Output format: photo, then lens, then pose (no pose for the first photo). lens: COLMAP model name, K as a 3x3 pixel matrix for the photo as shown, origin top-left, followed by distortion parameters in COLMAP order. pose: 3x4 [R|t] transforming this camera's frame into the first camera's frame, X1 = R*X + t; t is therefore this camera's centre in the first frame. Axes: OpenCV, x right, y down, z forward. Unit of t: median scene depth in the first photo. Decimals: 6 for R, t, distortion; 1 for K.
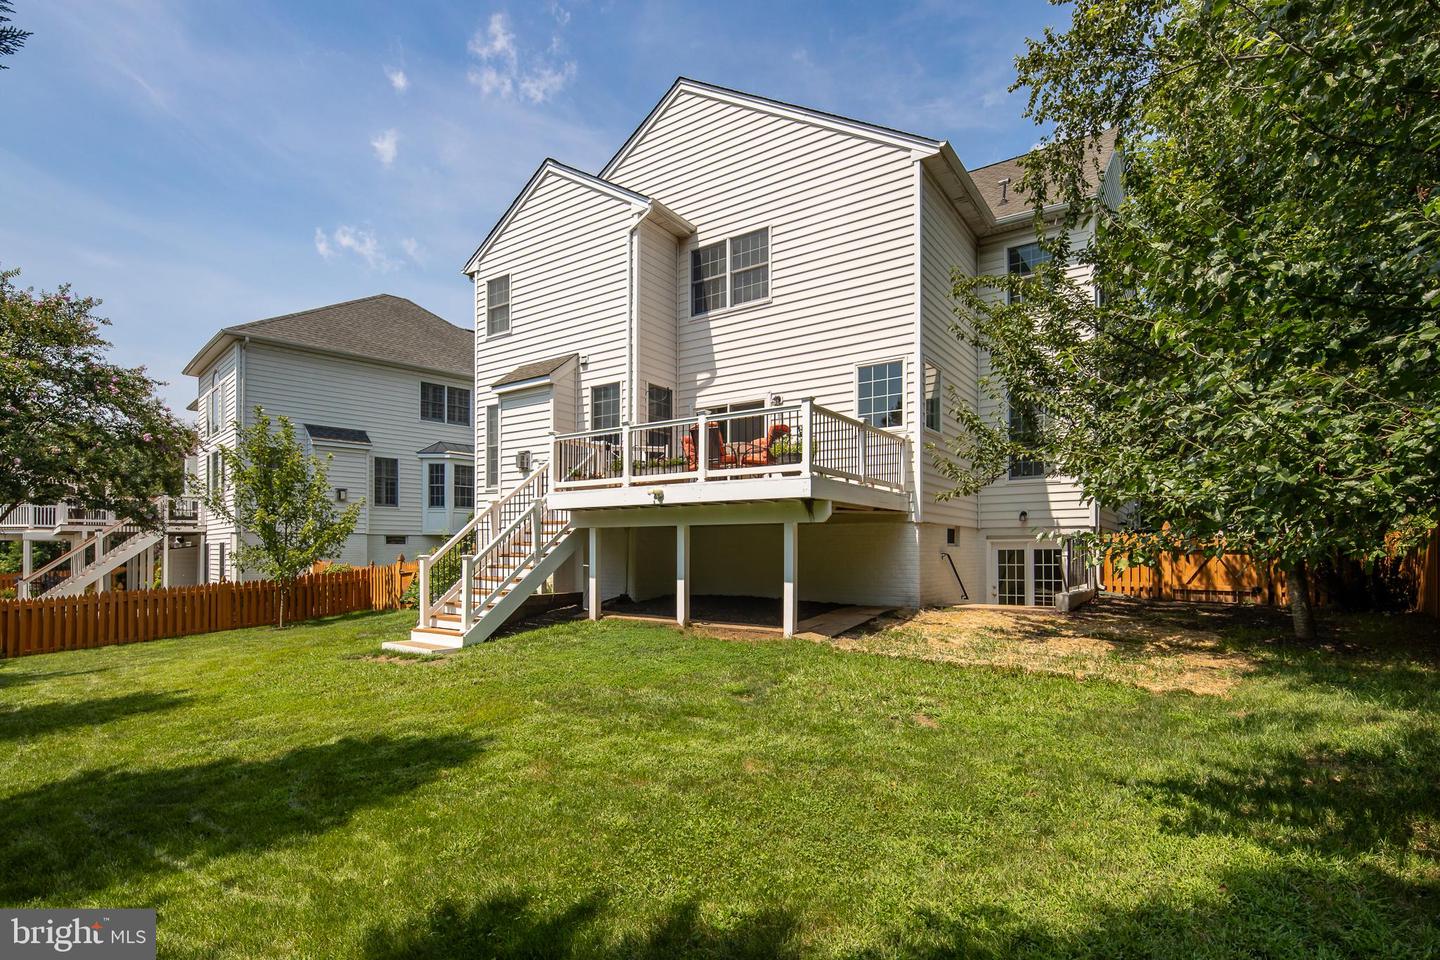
lens RADIAL K [[697.3, 0, 710.9], [0, 697.3, 550.7], [0, 0, 1]] dist [-0.001114, 0.000051]
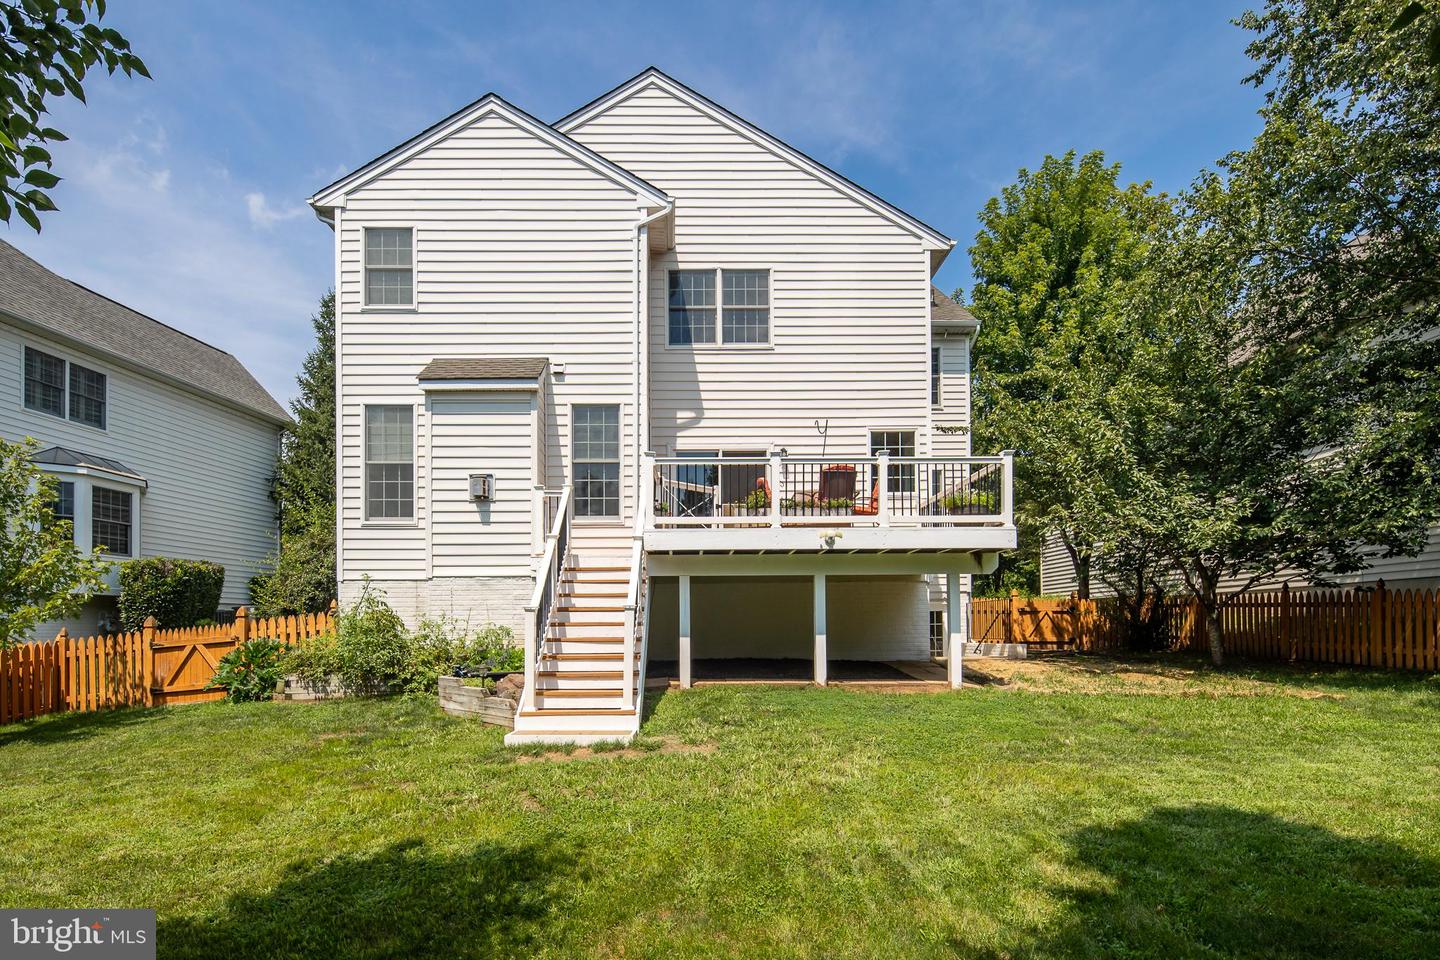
lens RADIAL K [[704.2, 0, 685.1], [0, 704.2, 627.6], [0, 0, 1]] dist [0.000632, -0.000136]
pose [[0.814110, -0.005578, 0.580683, -0.553379], [0.008090, 0.999966, -0.001737, 0.024950], [-0.580654, 0.006112, 0.814128, 0.276523]]
